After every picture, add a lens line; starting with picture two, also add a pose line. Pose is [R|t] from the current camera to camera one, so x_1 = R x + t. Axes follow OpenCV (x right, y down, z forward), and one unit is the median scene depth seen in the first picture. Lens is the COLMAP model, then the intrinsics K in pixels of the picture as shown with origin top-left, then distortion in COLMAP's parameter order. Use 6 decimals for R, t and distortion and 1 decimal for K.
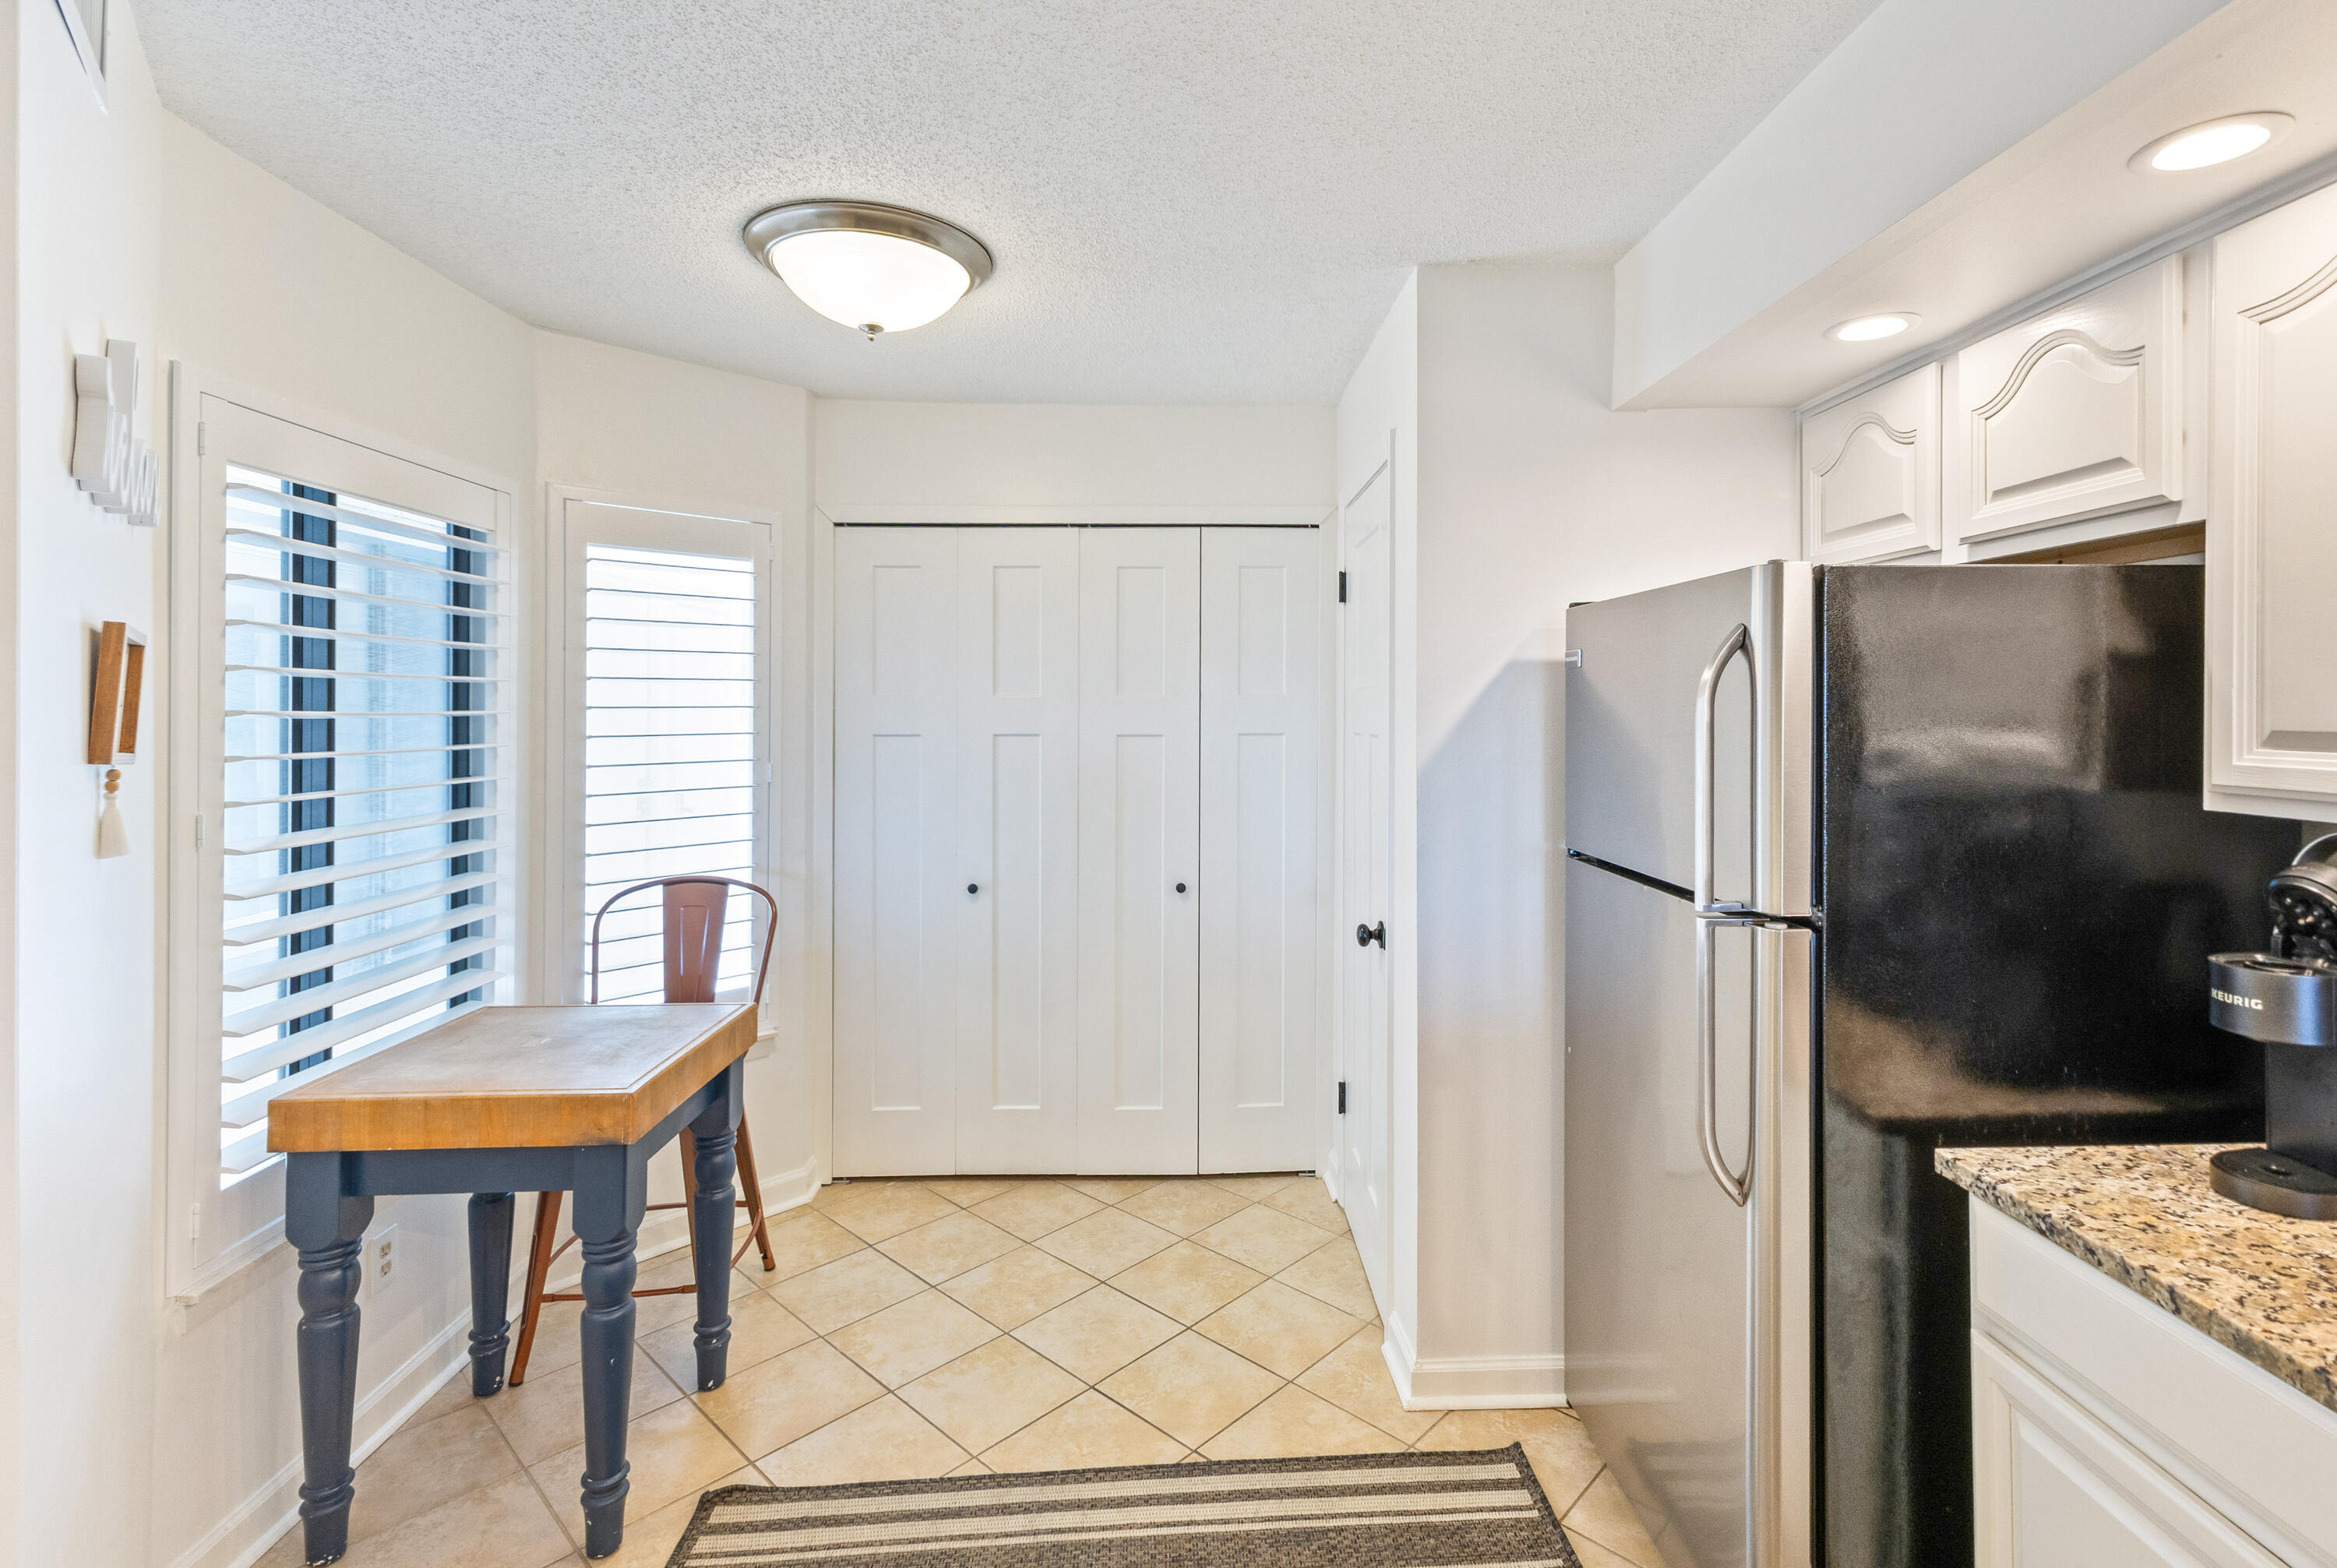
lens RADIAL K [[1066.0, 0, 1235.9], [0, 1066.0, 694.3], [0, 0, 1]] dist [0.012927, 0.000014]
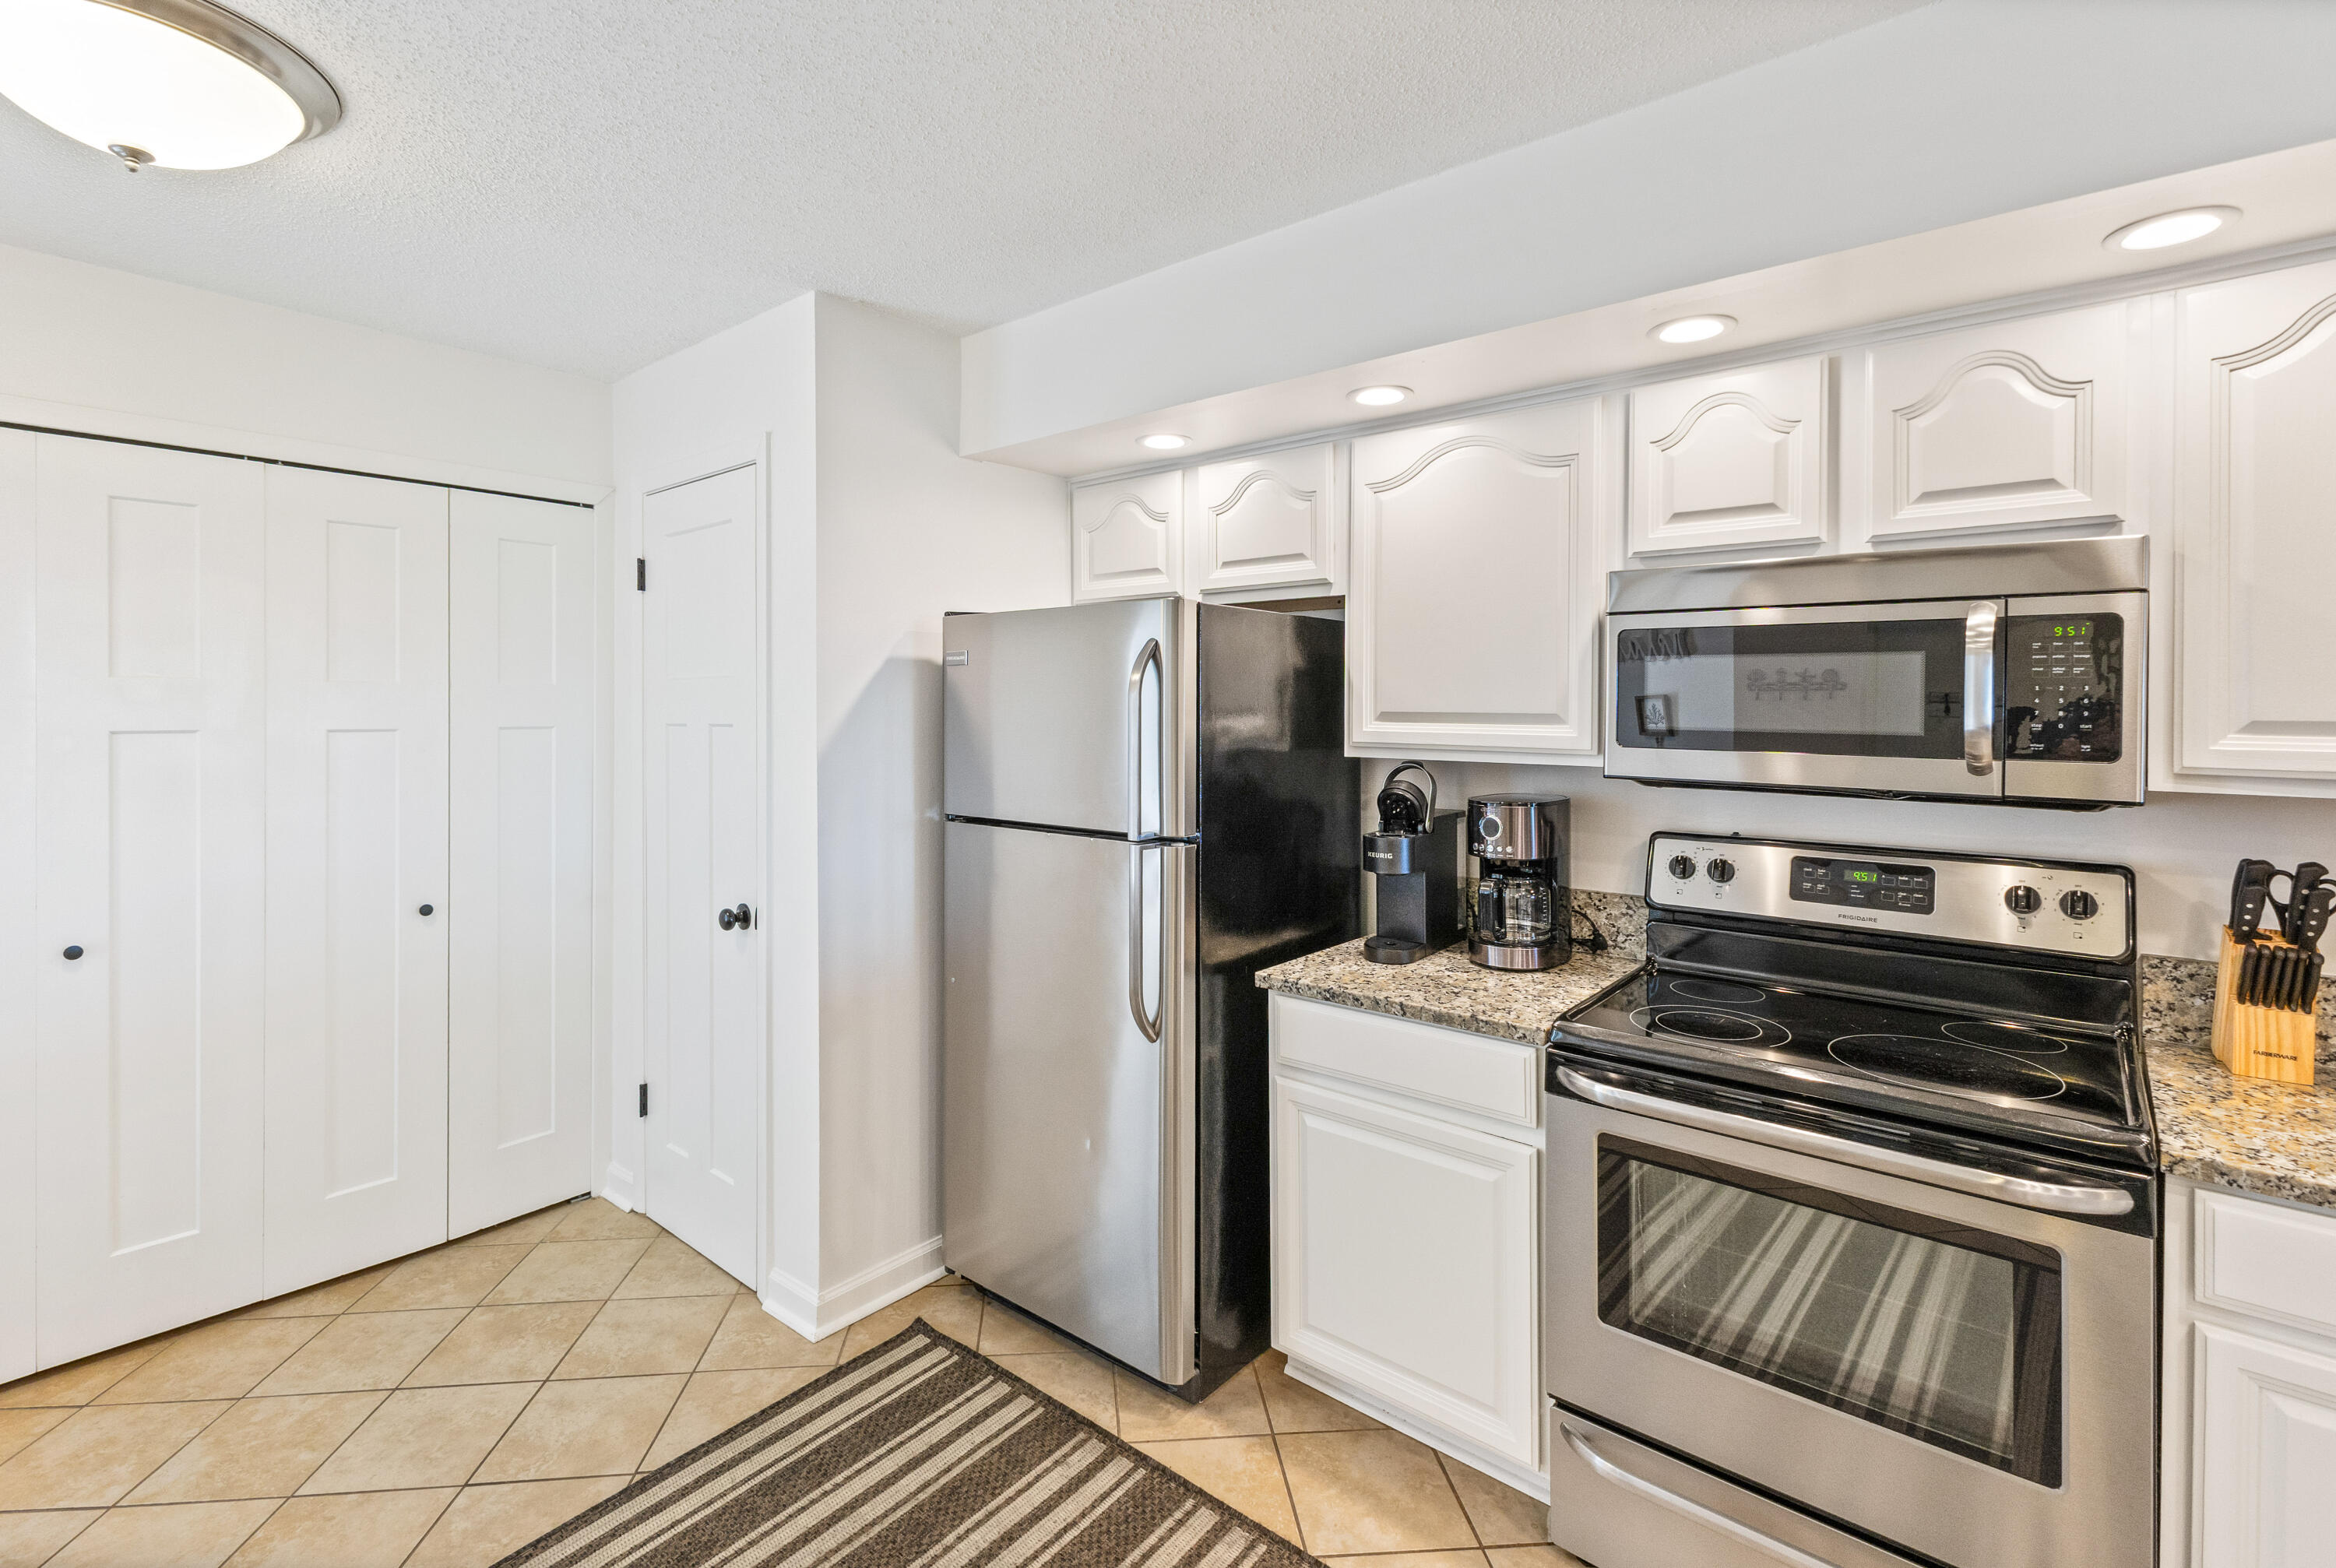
lens RADIAL K [[1051.2, 0, 1114.3], [0, 1051.2, 707.6], [0, 0, 1]] dist [0.020481, -0.000424]
pose [[0.697373, 0.003823, 0.716699, -0.406706], [-0.011495, 0.999917, 0.005852, 0.012641], [-0.716617, -0.012320, 0.697358, 0.035568]]
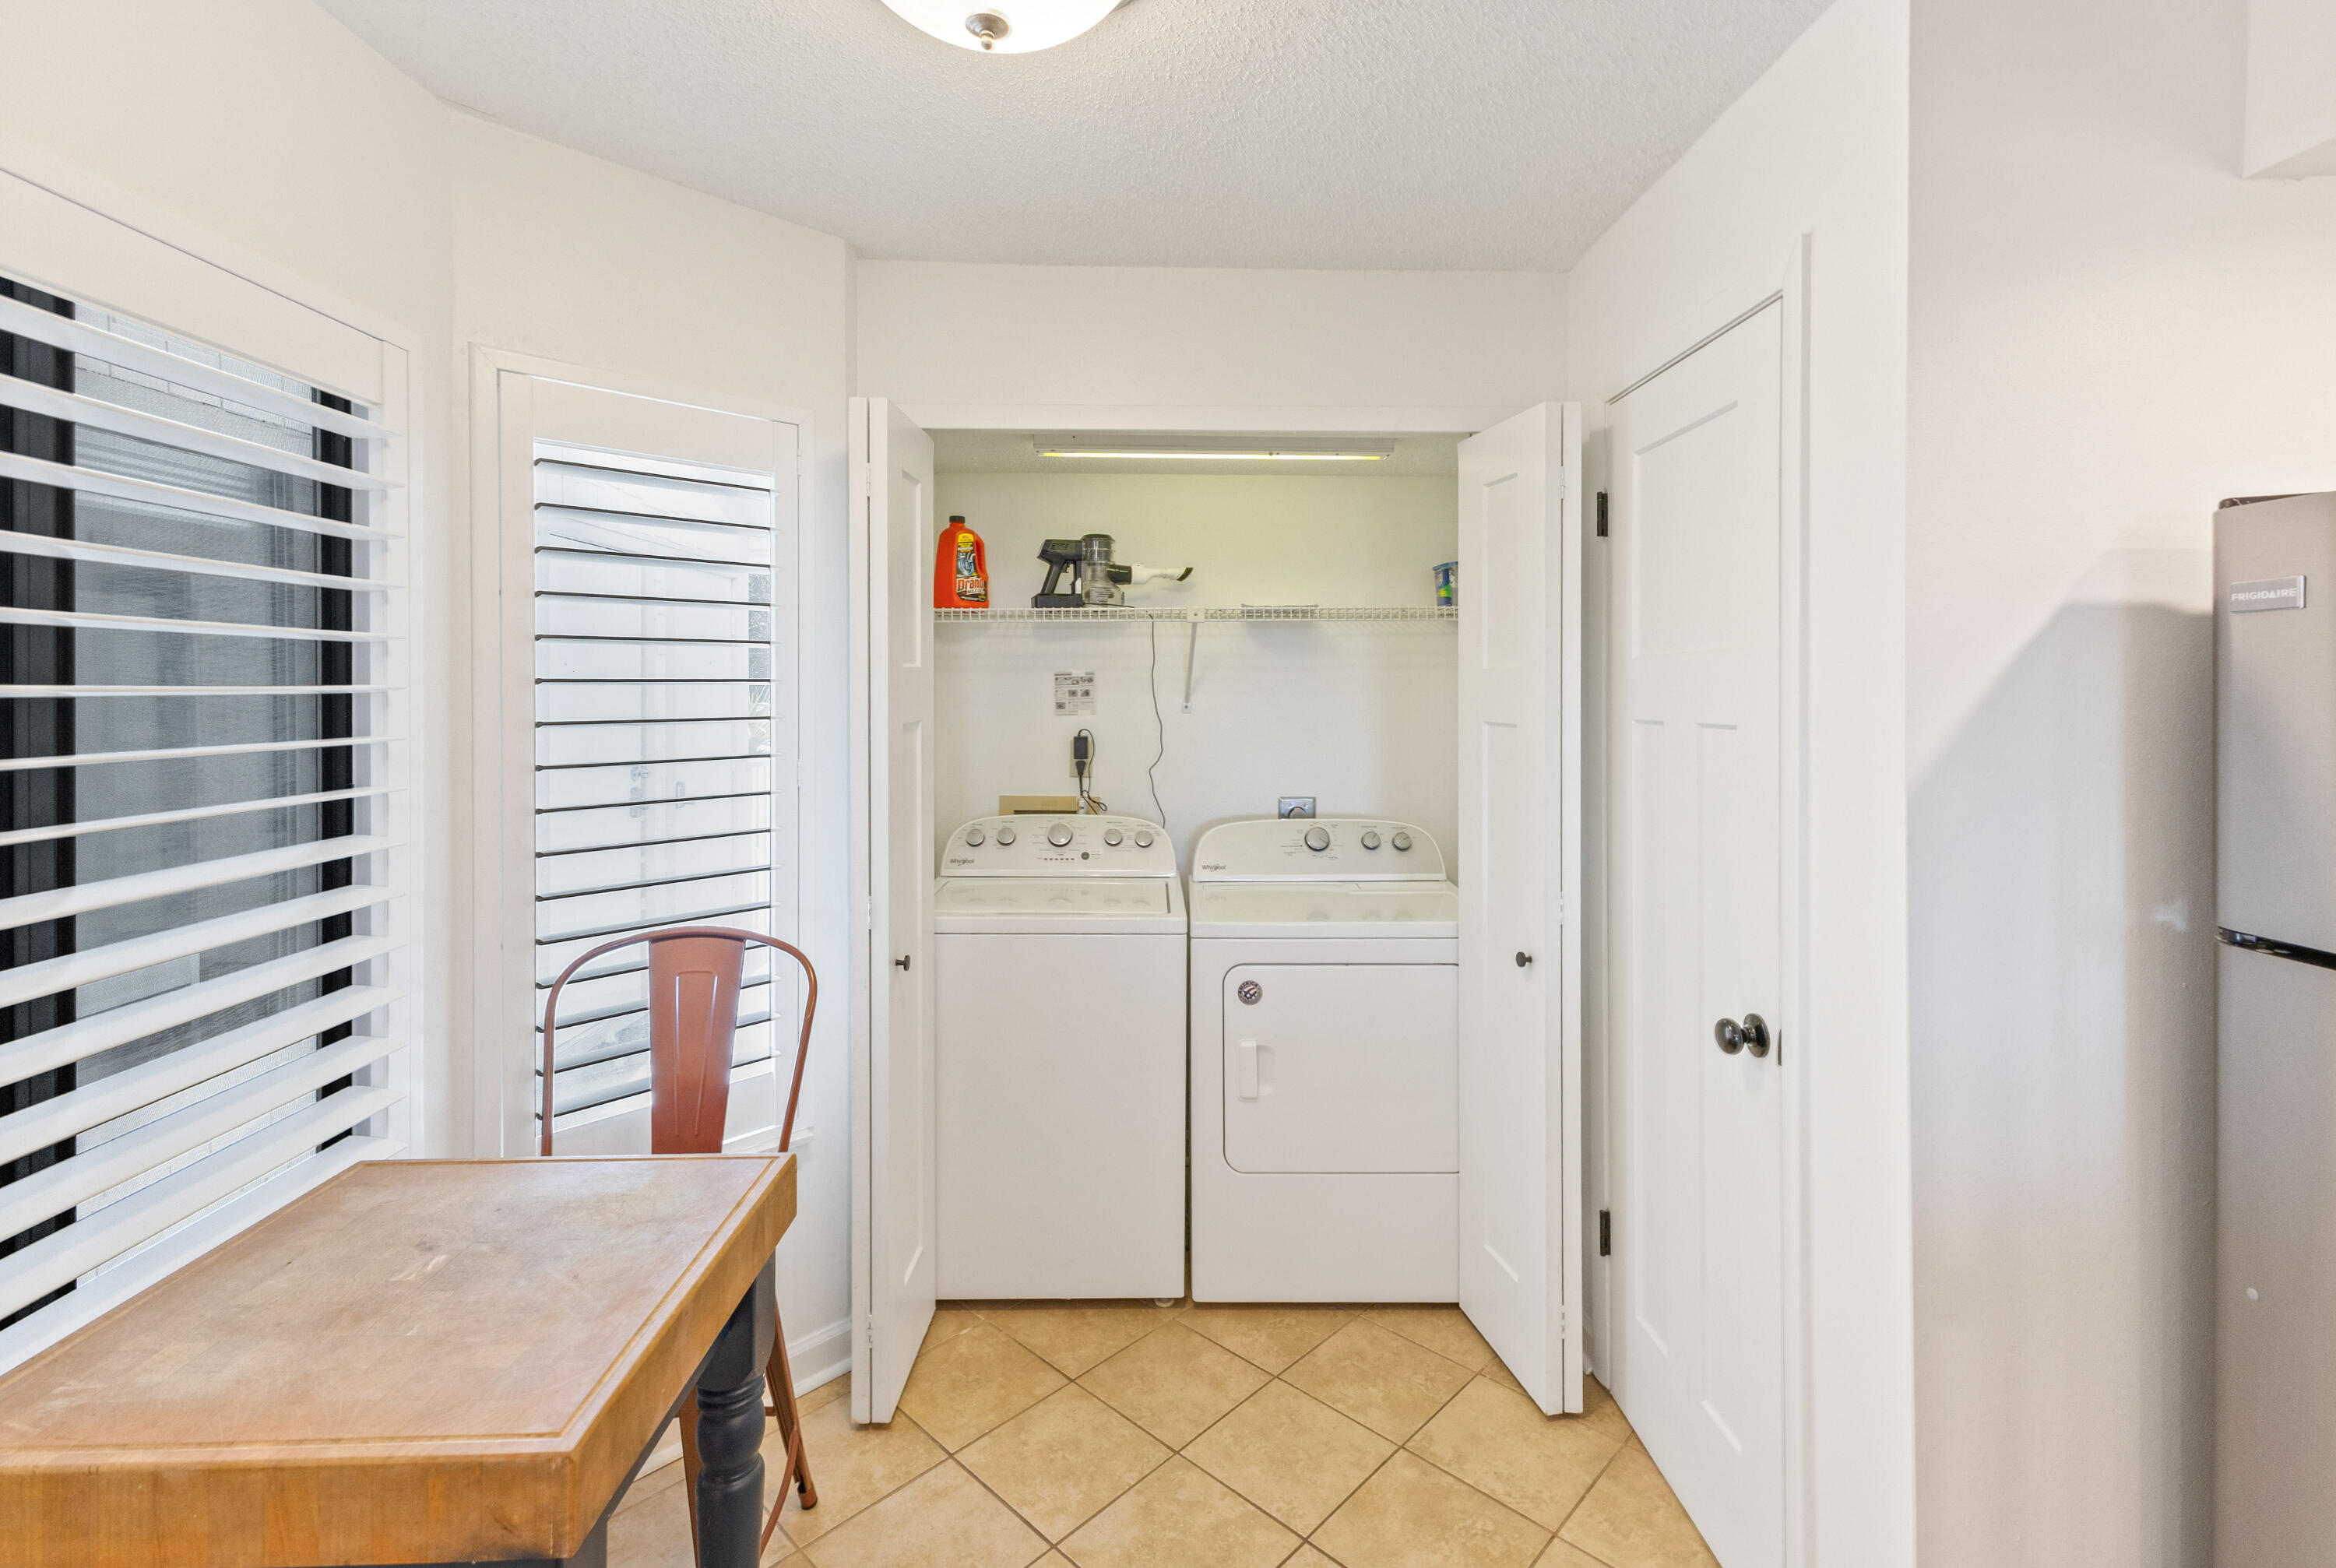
lens RADIAL K [[1022.7, 0, 1208.4], [0, 1022.7, 690.4], [0, 0, 1]] dist [0.002395, 0.000203]
pose [[0.999978, 0.003106, -0.005786, -0.224053], [-0.003002, 0.999836, 0.017859, 0.007083], [0.005841, -0.017842, 0.999824, 0.450012]]
